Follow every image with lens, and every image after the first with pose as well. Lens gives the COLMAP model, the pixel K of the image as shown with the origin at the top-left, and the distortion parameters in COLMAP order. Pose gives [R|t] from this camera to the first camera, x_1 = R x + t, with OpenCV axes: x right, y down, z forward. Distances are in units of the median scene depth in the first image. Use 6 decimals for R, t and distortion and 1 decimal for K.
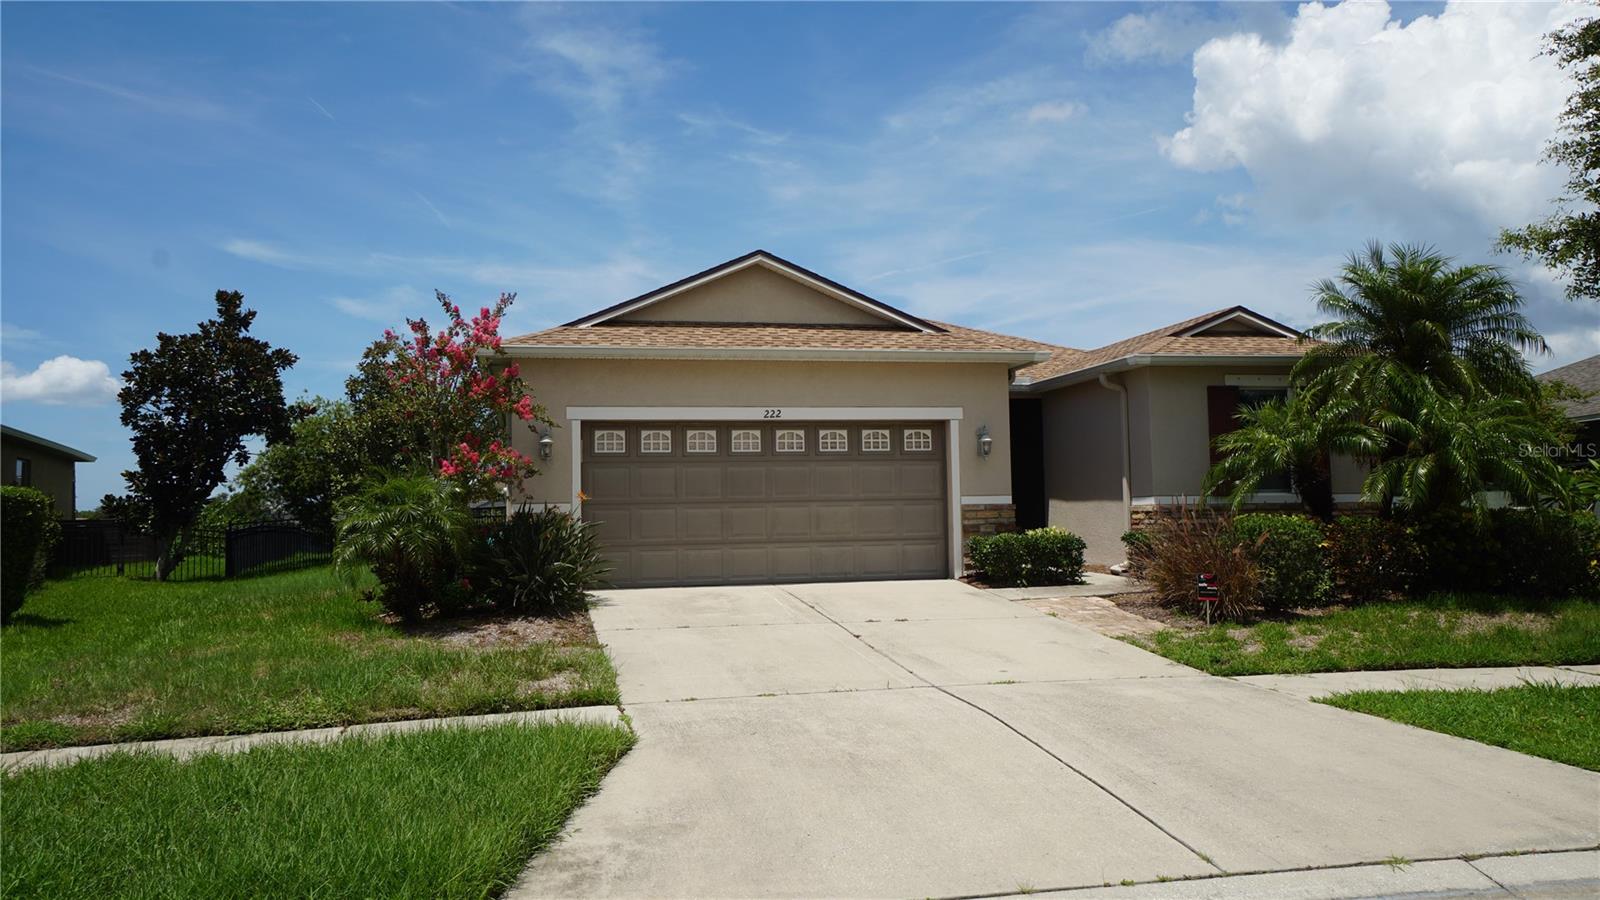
lens RADIAL K [[1188.3, 0, 799.9], [0, 1188.3, 447.6], [0, 0, 1]] dist [0.035073, 0.000445]
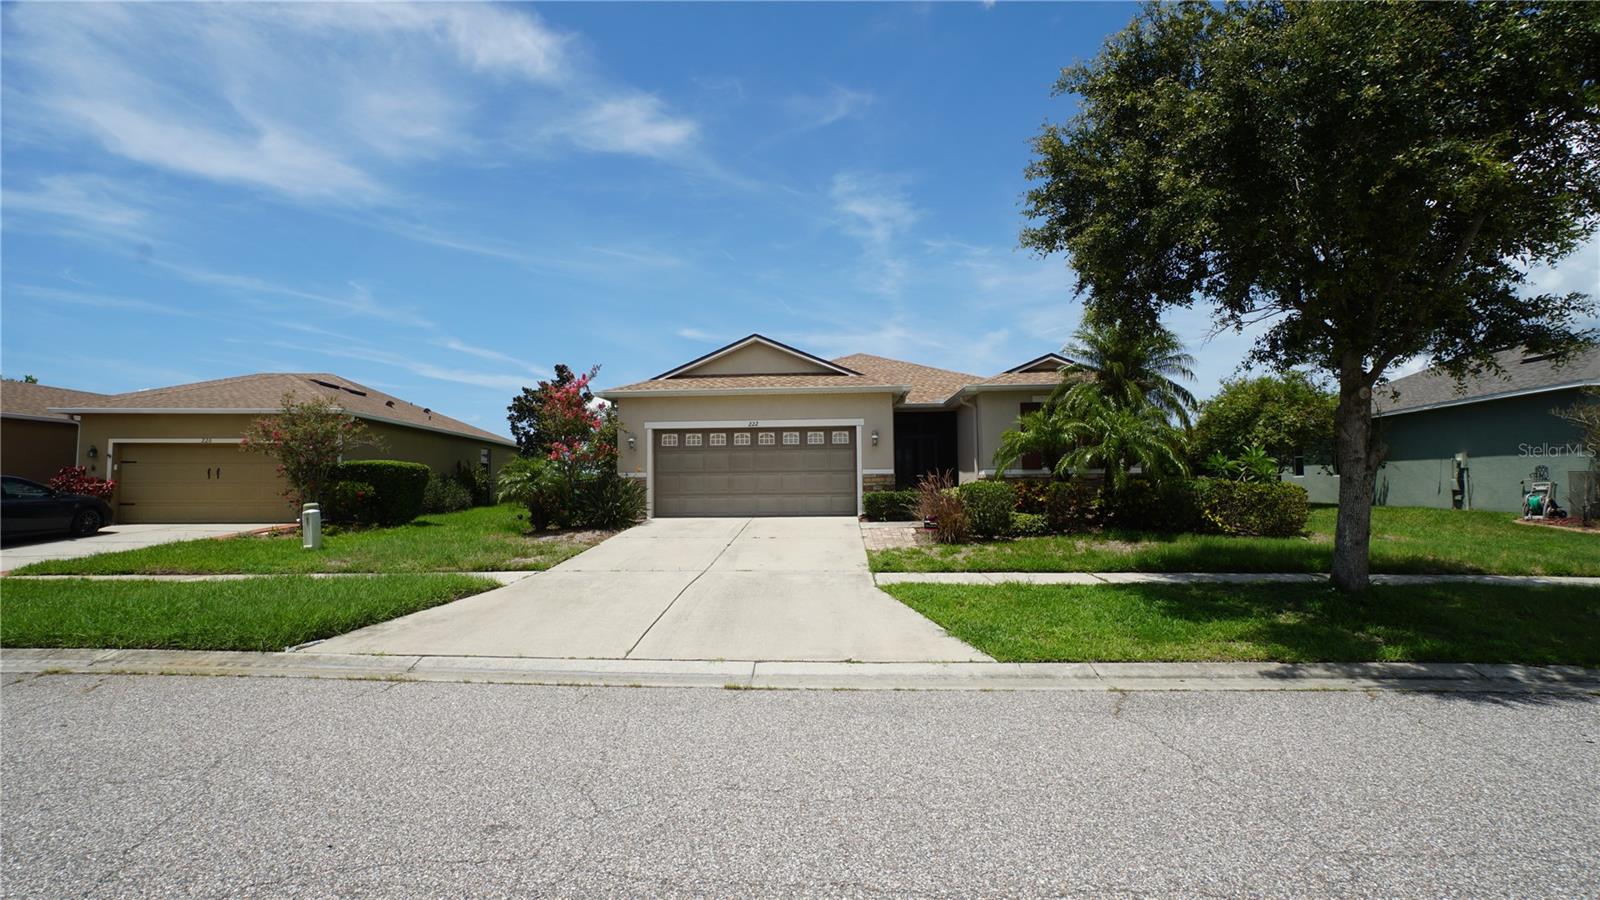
lens RADIAL K [[702.0, 0, 799.8], [0, 702.0, 444.4], [0, 0, 1]] dist [-0.042665, 0.005293]
pose [[0.963310, -0.007223, -0.268294, 0.325507], [0.009364, 0.999934, 0.006702, -0.003477], [0.268227, -0.008968, 0.963314, -0.018206]]
